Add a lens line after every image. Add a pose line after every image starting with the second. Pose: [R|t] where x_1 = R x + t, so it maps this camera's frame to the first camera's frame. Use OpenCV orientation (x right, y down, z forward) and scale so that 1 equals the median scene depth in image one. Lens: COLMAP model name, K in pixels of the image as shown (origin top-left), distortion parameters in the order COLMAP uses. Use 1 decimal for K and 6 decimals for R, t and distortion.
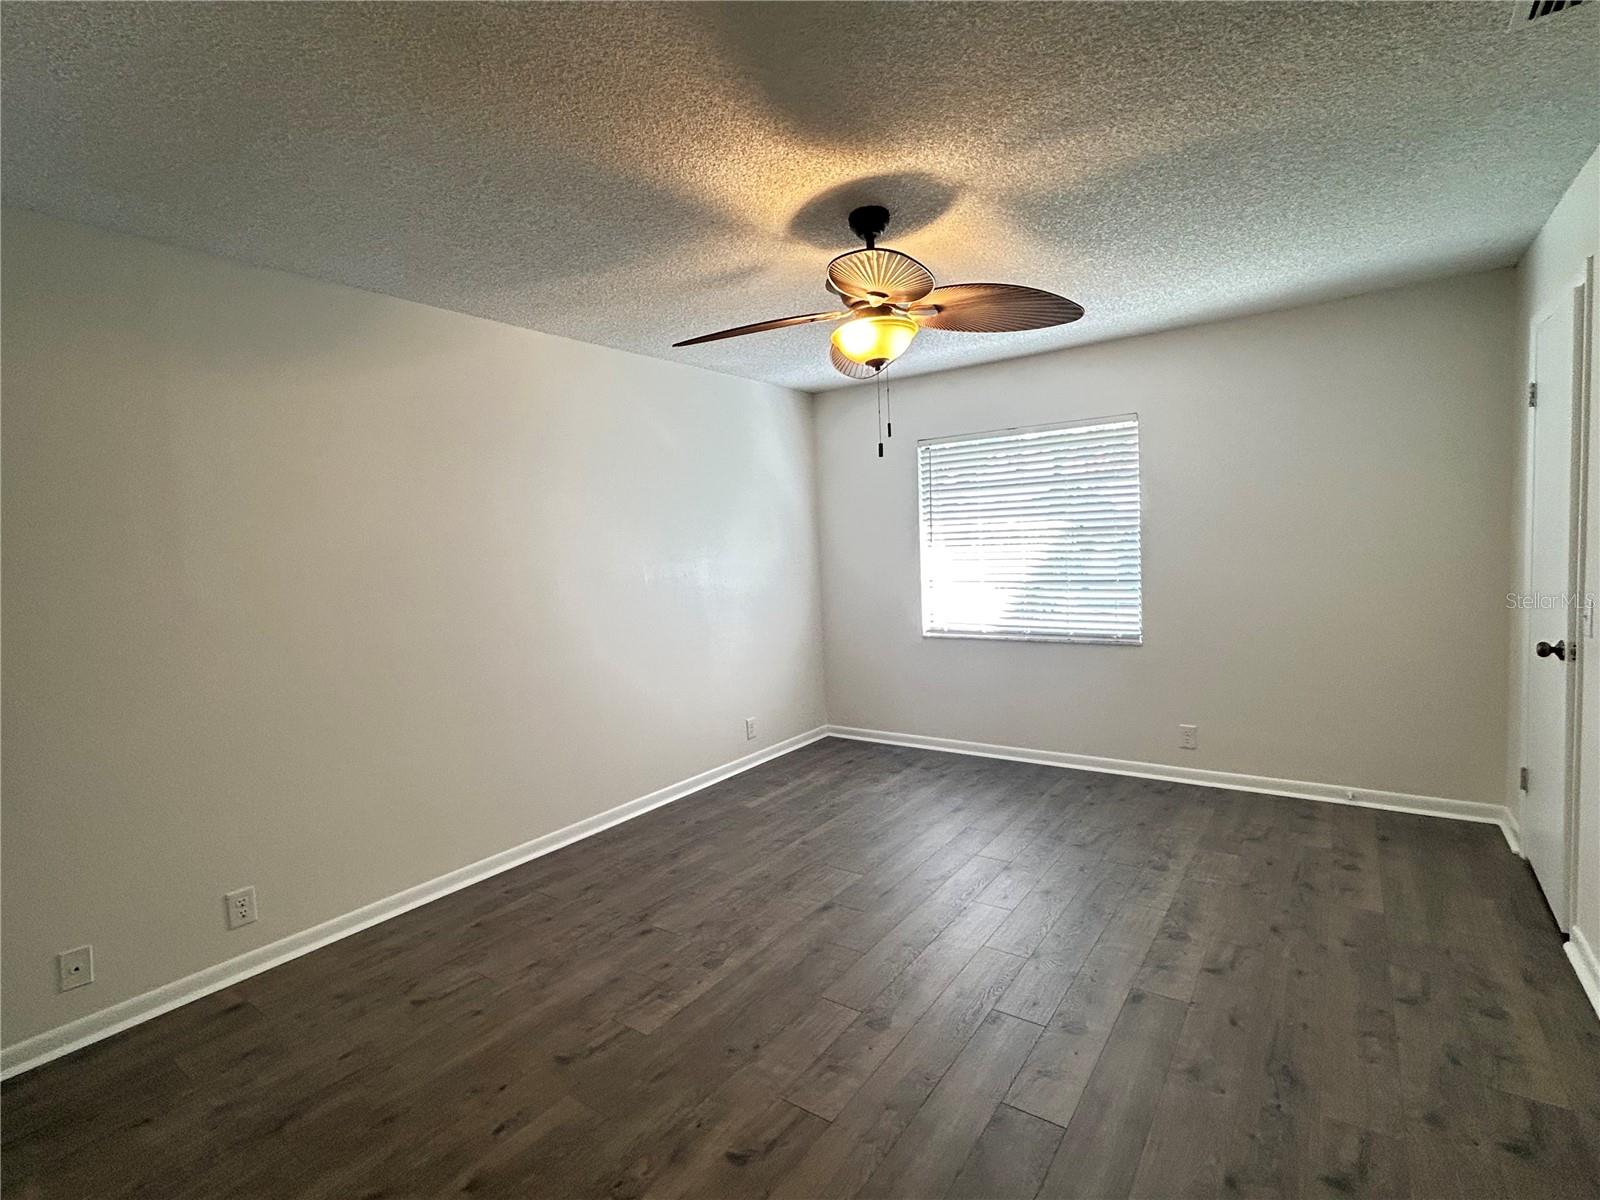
lens RADIAL K [[763.6, 0, 795.9], [0, 763.6, 600.8], [0, 0, 1]] dist [-0.004583, 0.008964]
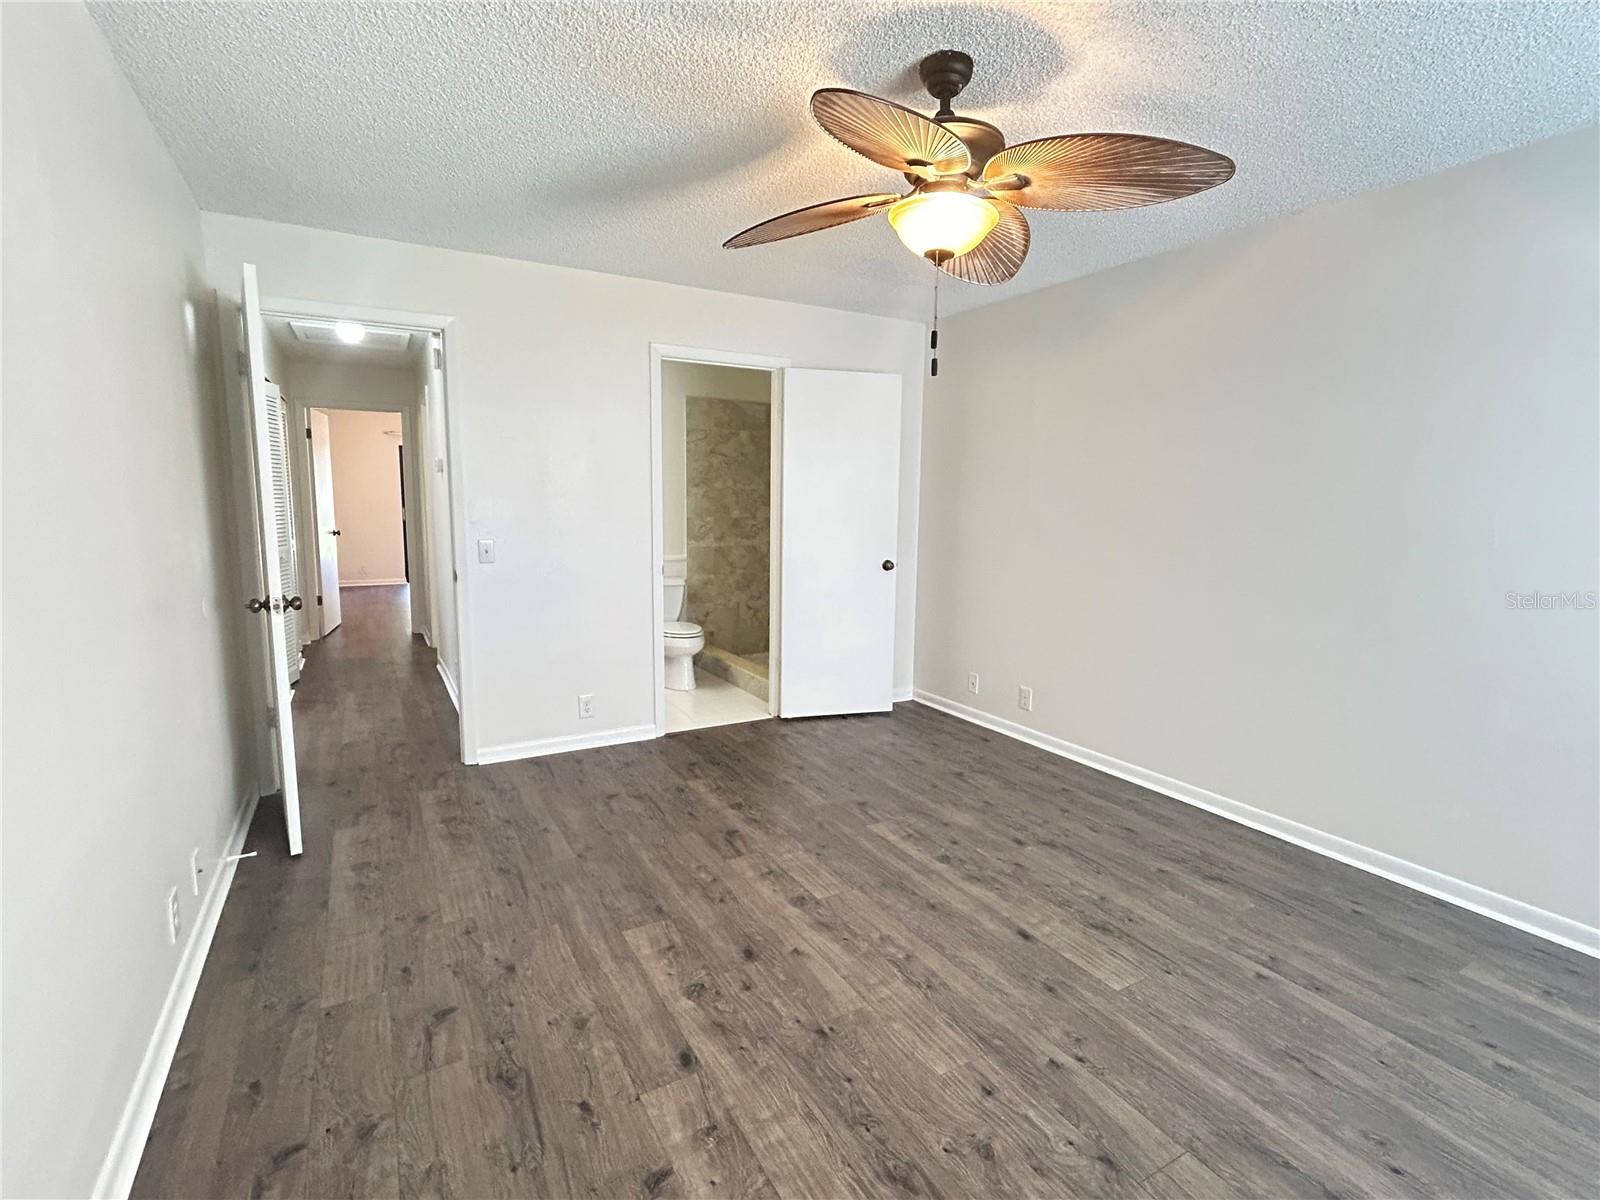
lens RADIAL K [[763.6, 0, 795.9], [0, 763.6, 600.8], [0, 0, 1]] dist [-0.004583, 0.008964]
pose [[-0.416560, 0.163839, -0.894223, 0.896458], [-0.059465, 0.976609, 0.206635, -0.106948], [0.907161, 0.139251, -0.397073, 1.171740]]
